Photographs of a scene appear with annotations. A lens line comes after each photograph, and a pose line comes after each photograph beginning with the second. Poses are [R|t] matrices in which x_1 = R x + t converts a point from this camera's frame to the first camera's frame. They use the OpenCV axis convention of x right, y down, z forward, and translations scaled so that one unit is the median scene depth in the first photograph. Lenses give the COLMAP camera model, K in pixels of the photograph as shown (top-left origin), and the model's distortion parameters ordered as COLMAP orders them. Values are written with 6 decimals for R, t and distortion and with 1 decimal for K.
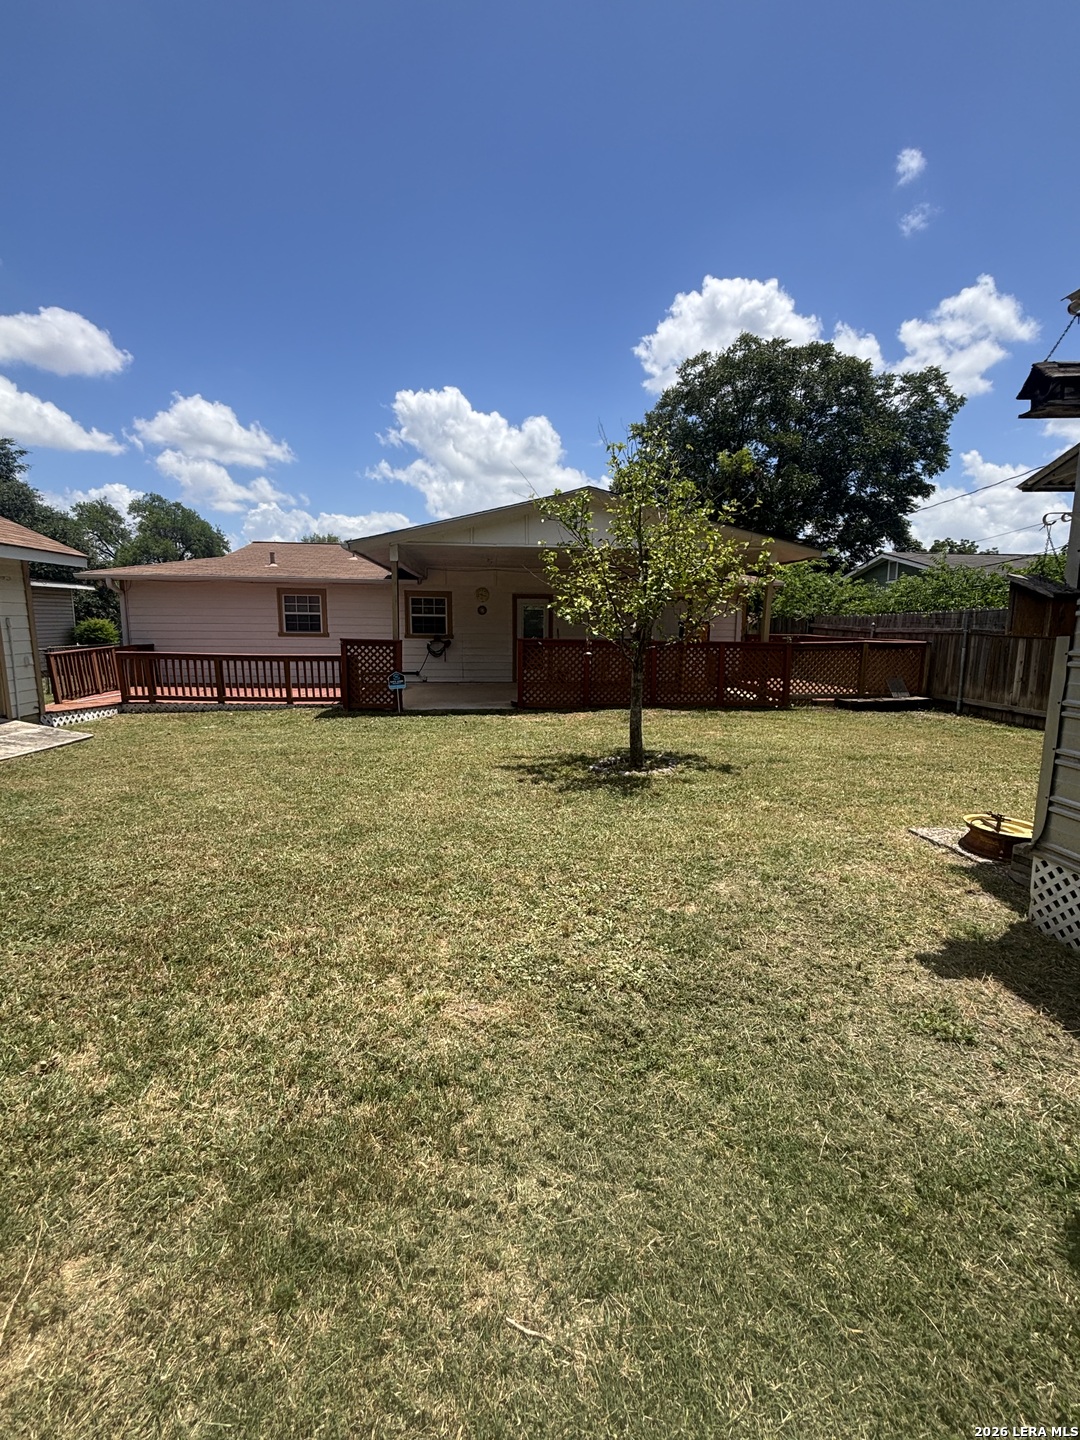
lens RADIAL K [[627.1, 0, 545.1], [0, 627.1, 739.9], [0, 0, 1]] dist [-0.034793, 0.011541]
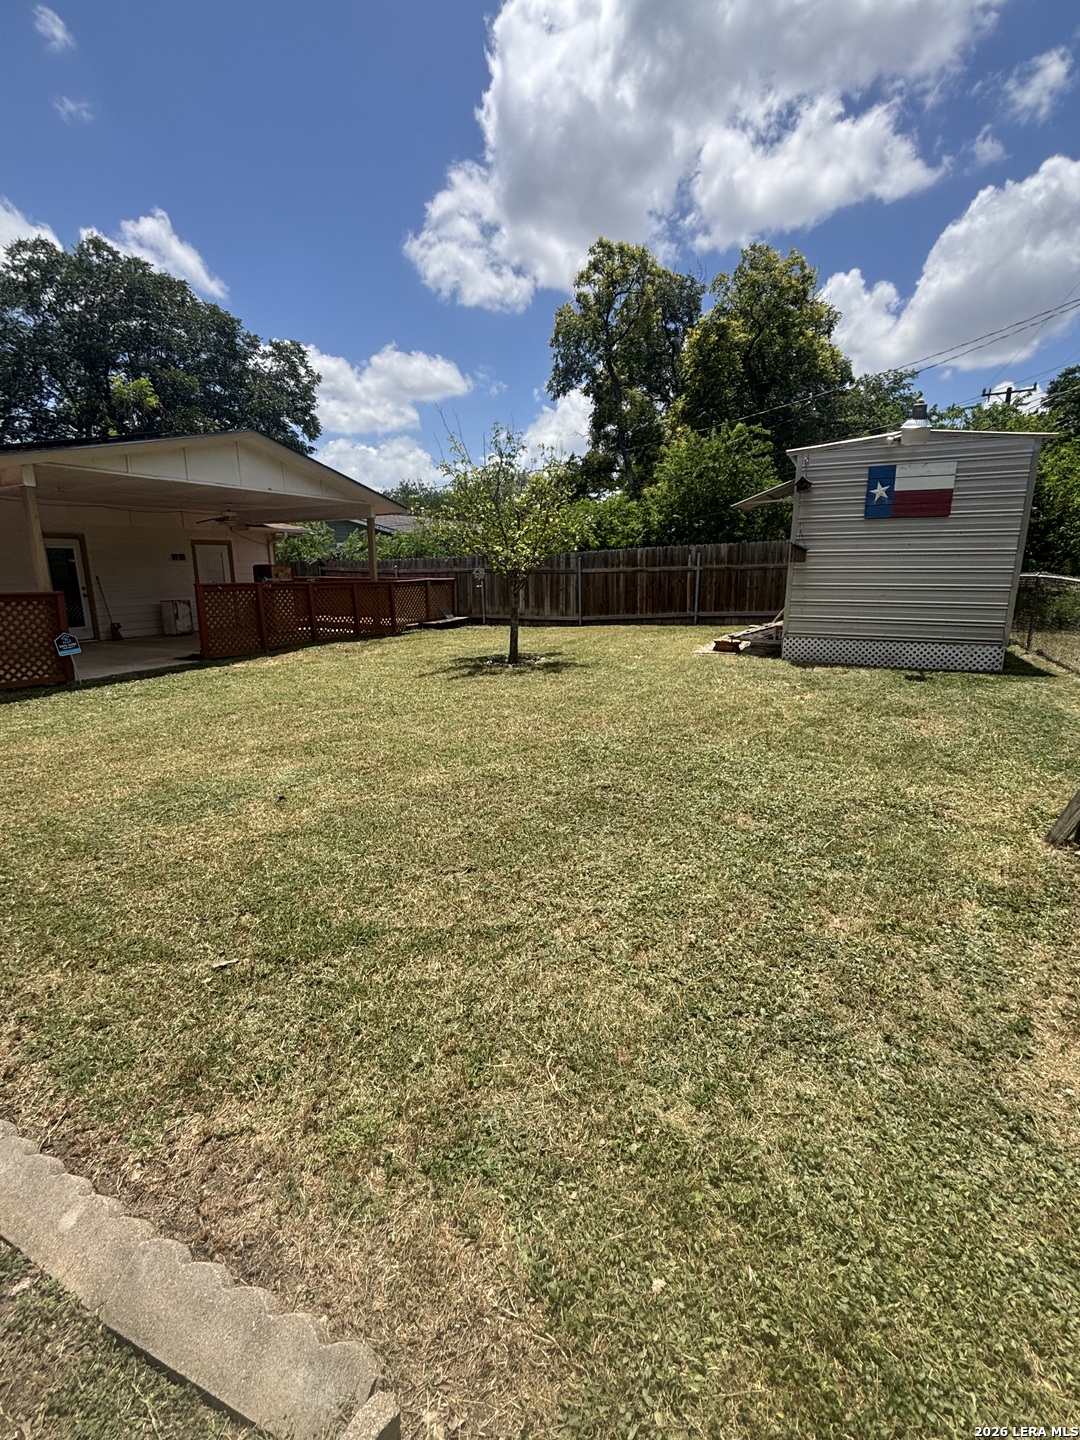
lens RADIAL K [[627.1, 0, 545.1], [0, 627.1, 739.9], [0, 0, 1]] dist [-0.034793, 0.011541]
pose [[0.478825, -0.237002, 0.845314, -0.546855], [0.163481, 0.970100, 0.179385, -0.017157], [-0.862555, 0.052299, 0.503254, 0.088815]]
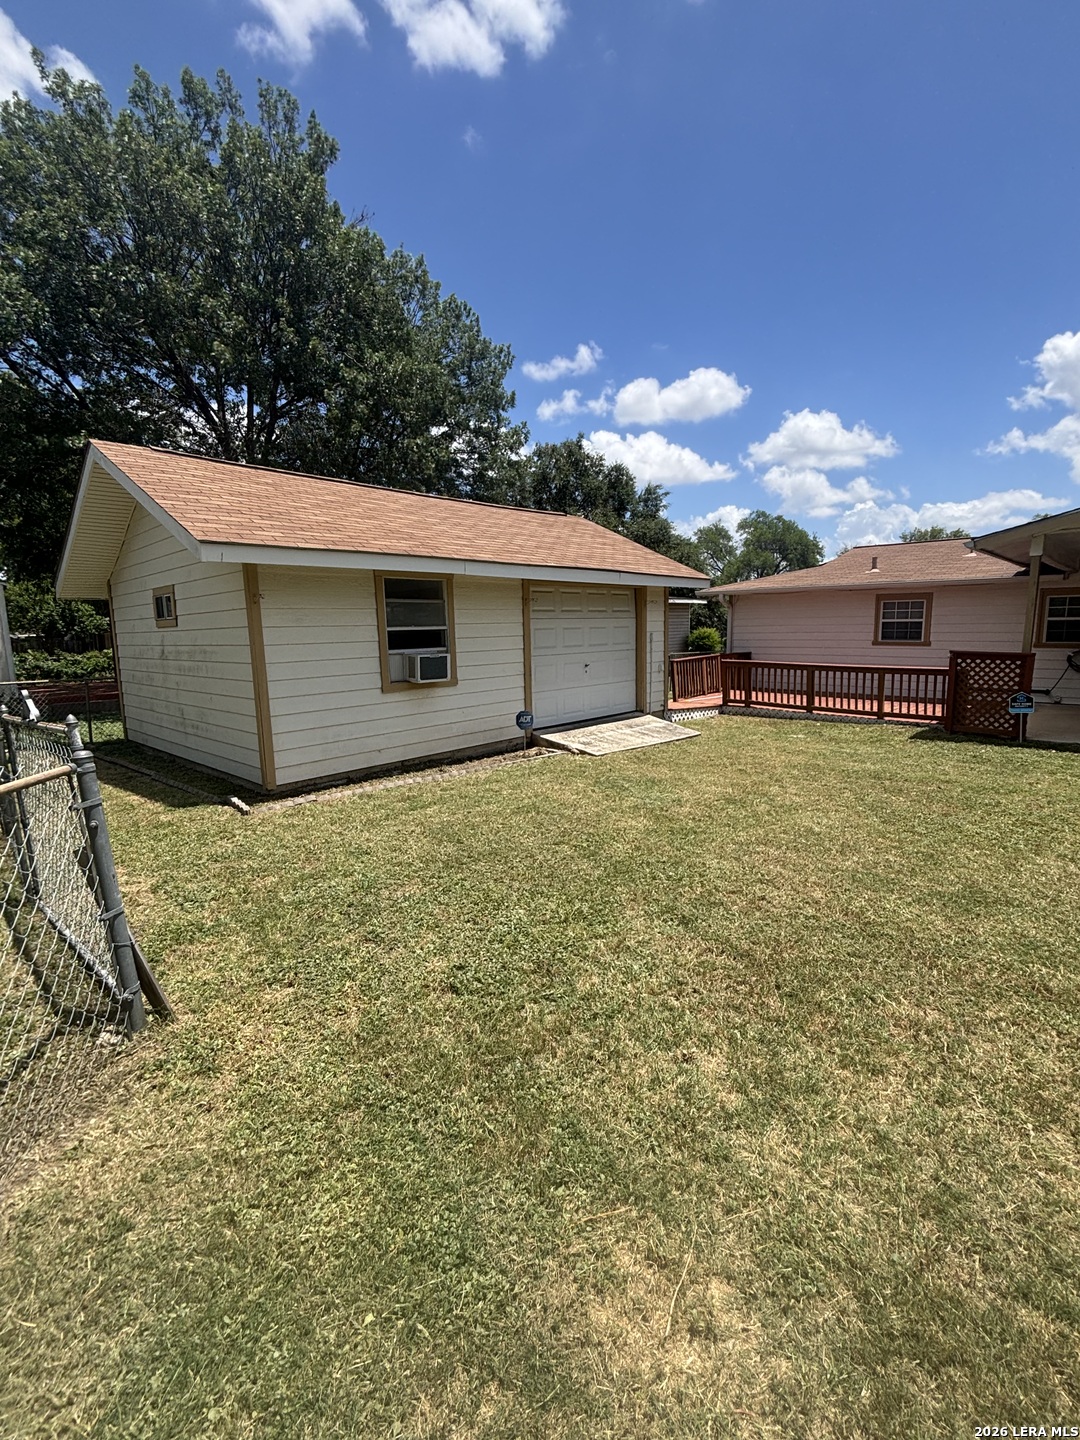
lens RADIAL K [[627.1, 0, 545.1], [0, 627.1, 739.9], [0, 0, 1]] dist [-0.034793, 0.011541]
pose [[0.656419, 0.107831, -0.746650, -0.035460], [-0.107762, 0.992985, 0.048668, -0.016994], [0.746660, 0.048514, 0.663434, -0.000505]]
